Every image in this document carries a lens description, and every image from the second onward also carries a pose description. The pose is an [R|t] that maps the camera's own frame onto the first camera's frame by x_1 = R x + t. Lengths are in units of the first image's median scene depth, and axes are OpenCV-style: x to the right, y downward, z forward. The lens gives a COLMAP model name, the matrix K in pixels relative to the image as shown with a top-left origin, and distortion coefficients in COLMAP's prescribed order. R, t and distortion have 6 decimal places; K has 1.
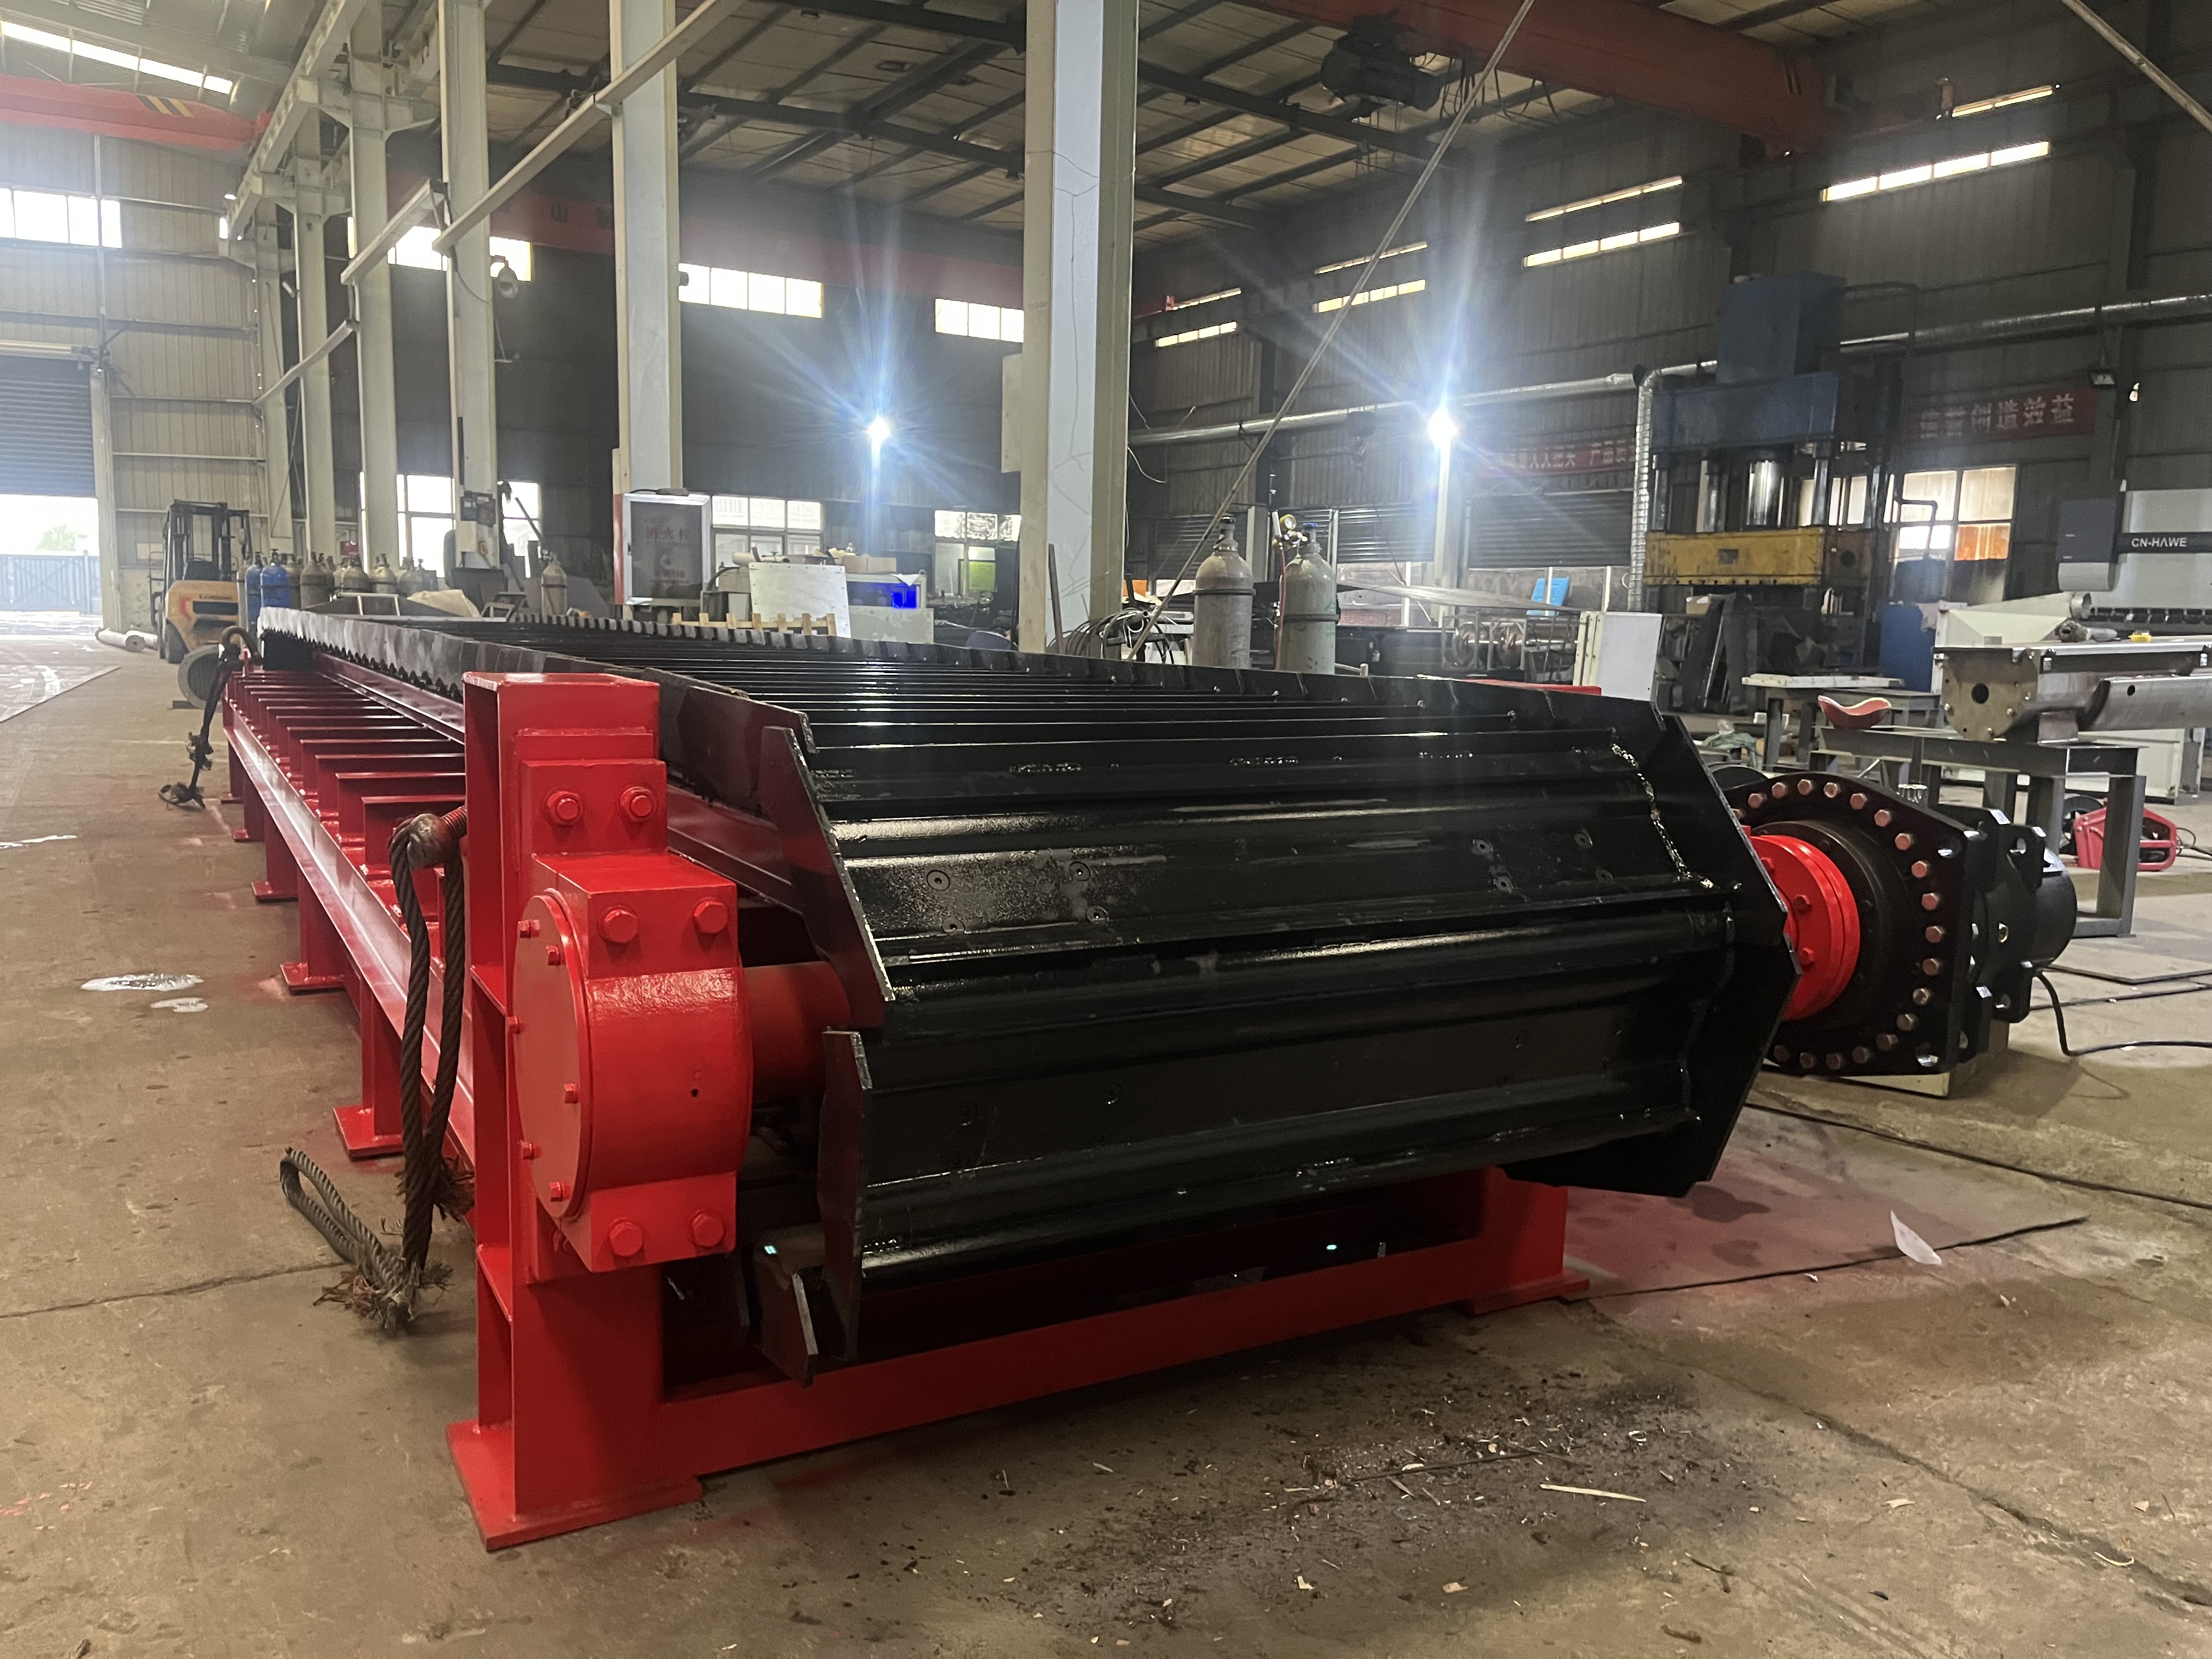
lens RADIAL K [[1678.5, 0, 1106.0], [0, 1678.5, 829.5], [0, 0, 1]] dist [0.084446, -0.117239]
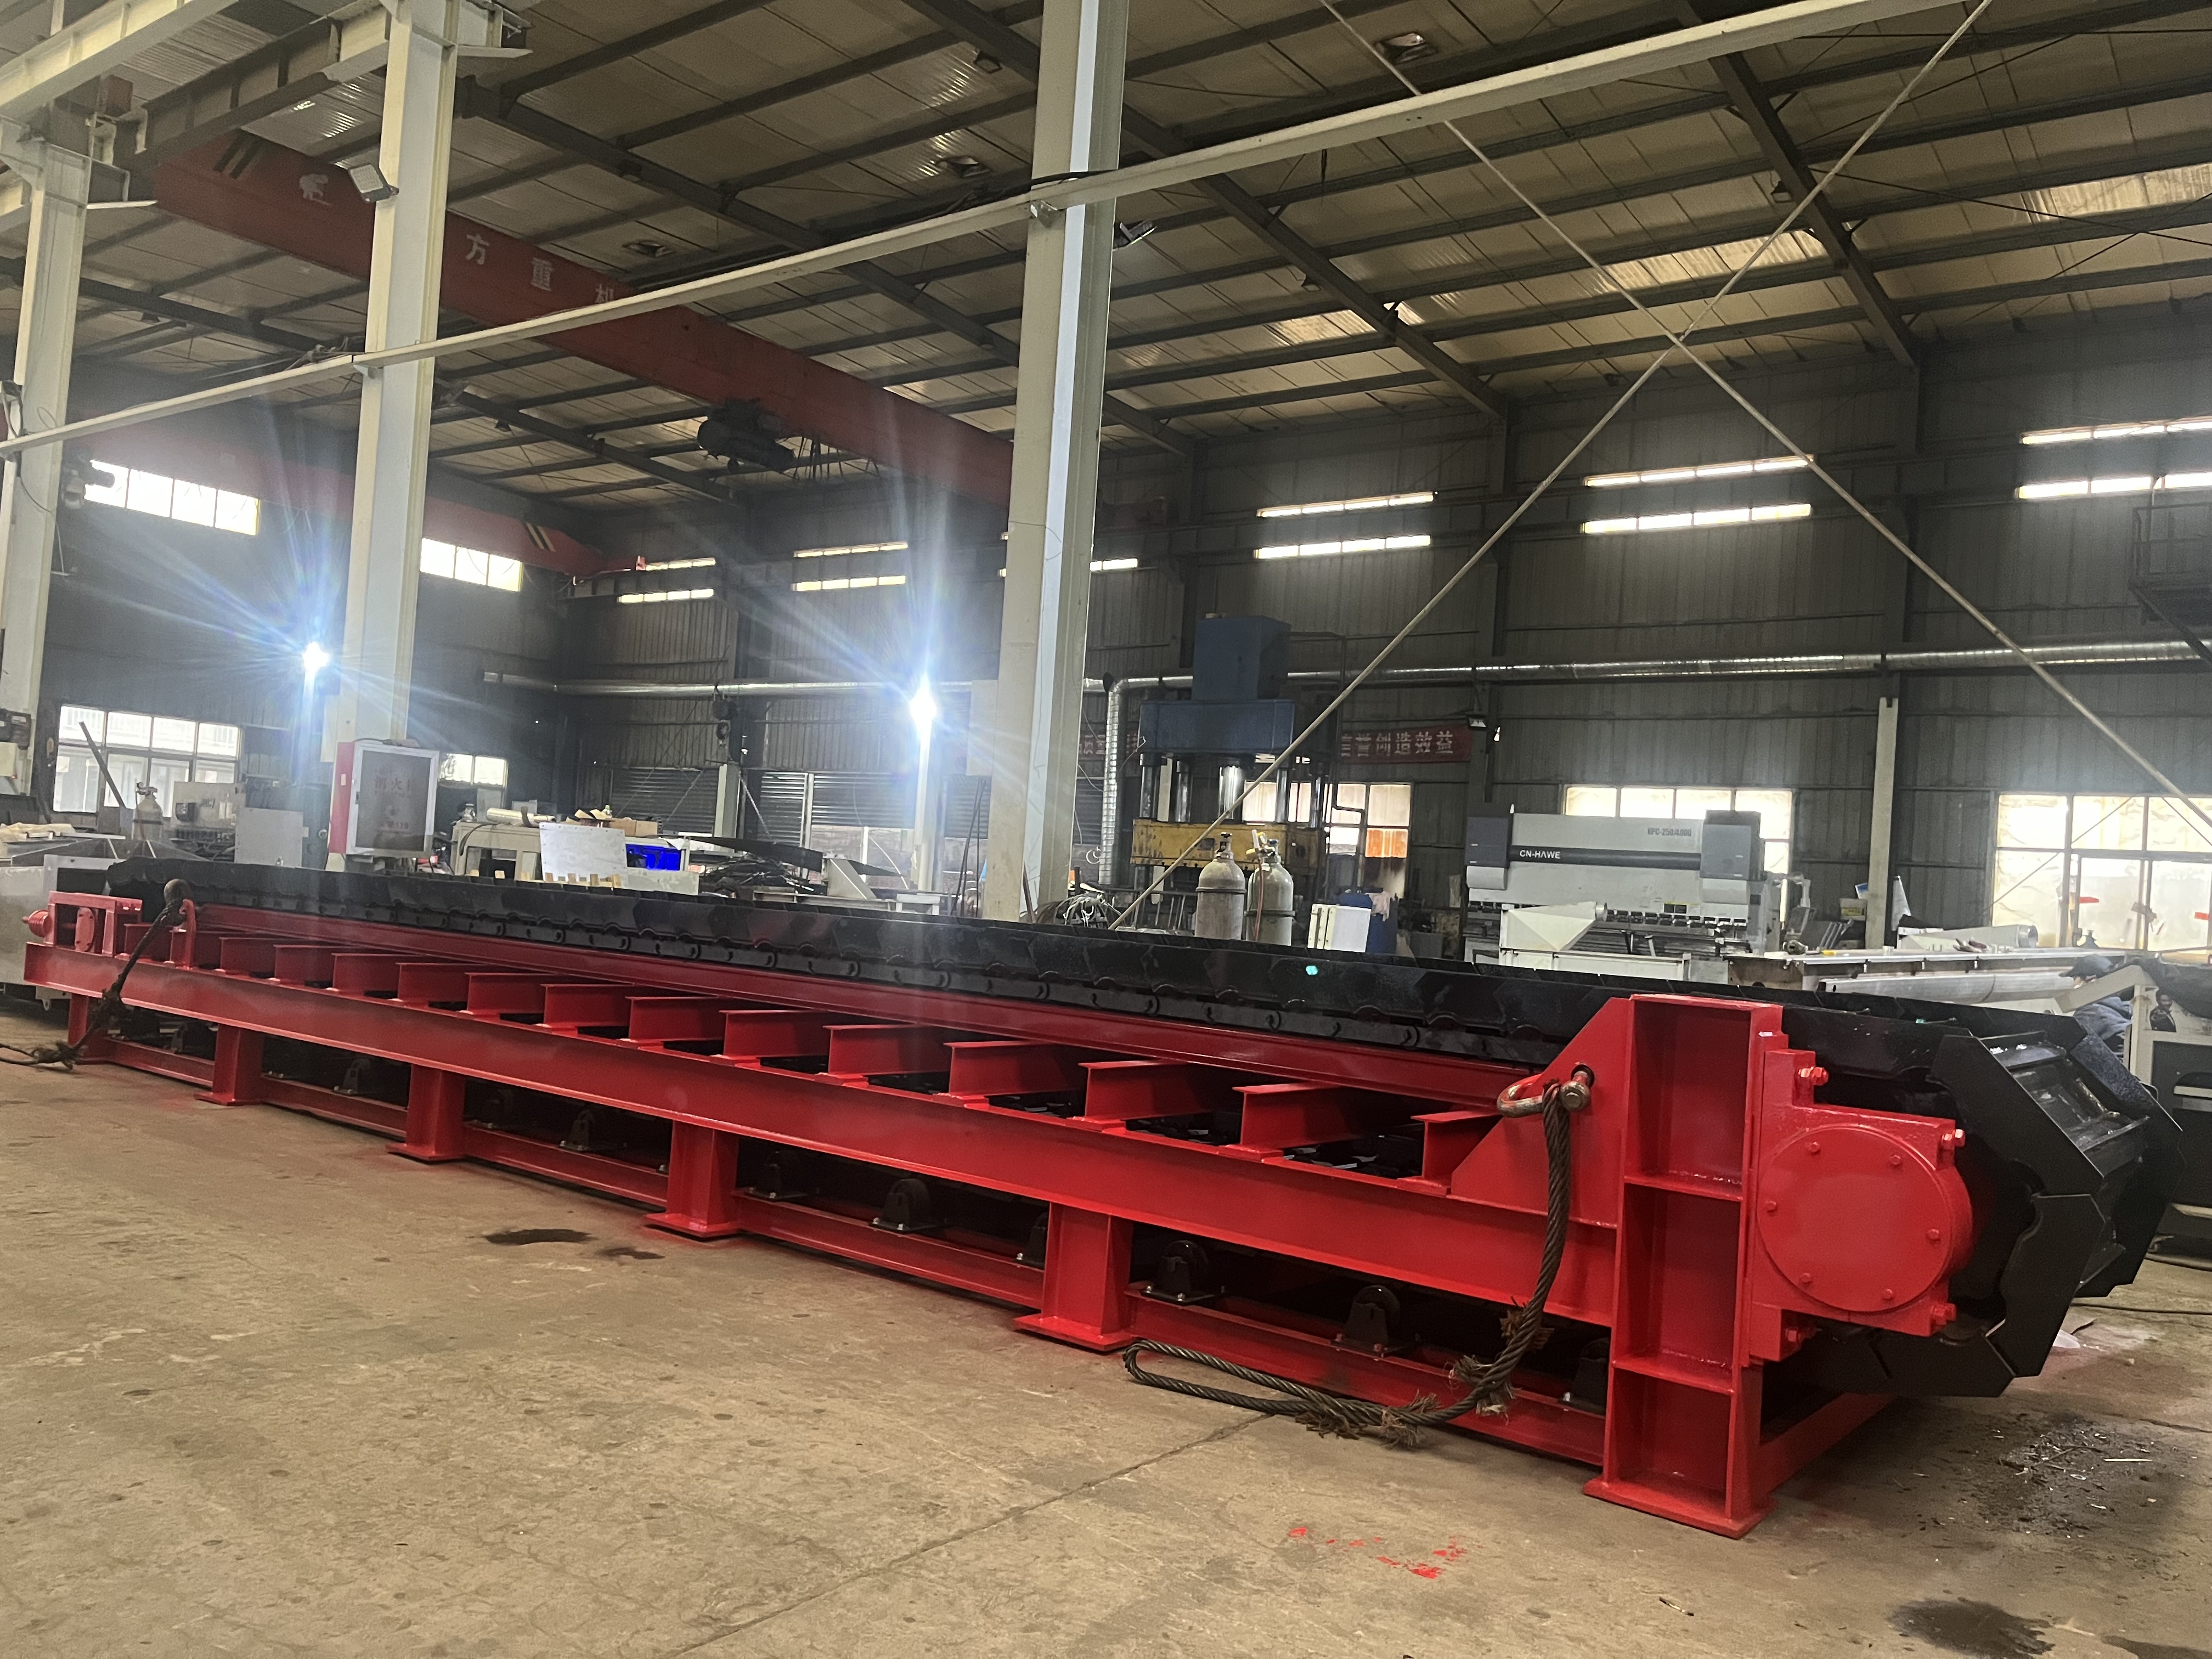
lens RADIAL K [[1678.5, 0, 1106.0], [0, 1678.5, 829.5], [0, 0, 1]] dist [0.084446, -0.117239]
pose [[0.923091, 0.052479, 0.380985, -0.139213], [0.004463, 0.989117, -0.147061, -0.001153], [-0.384556, 0.137451, 0.912811, -0.031192]]
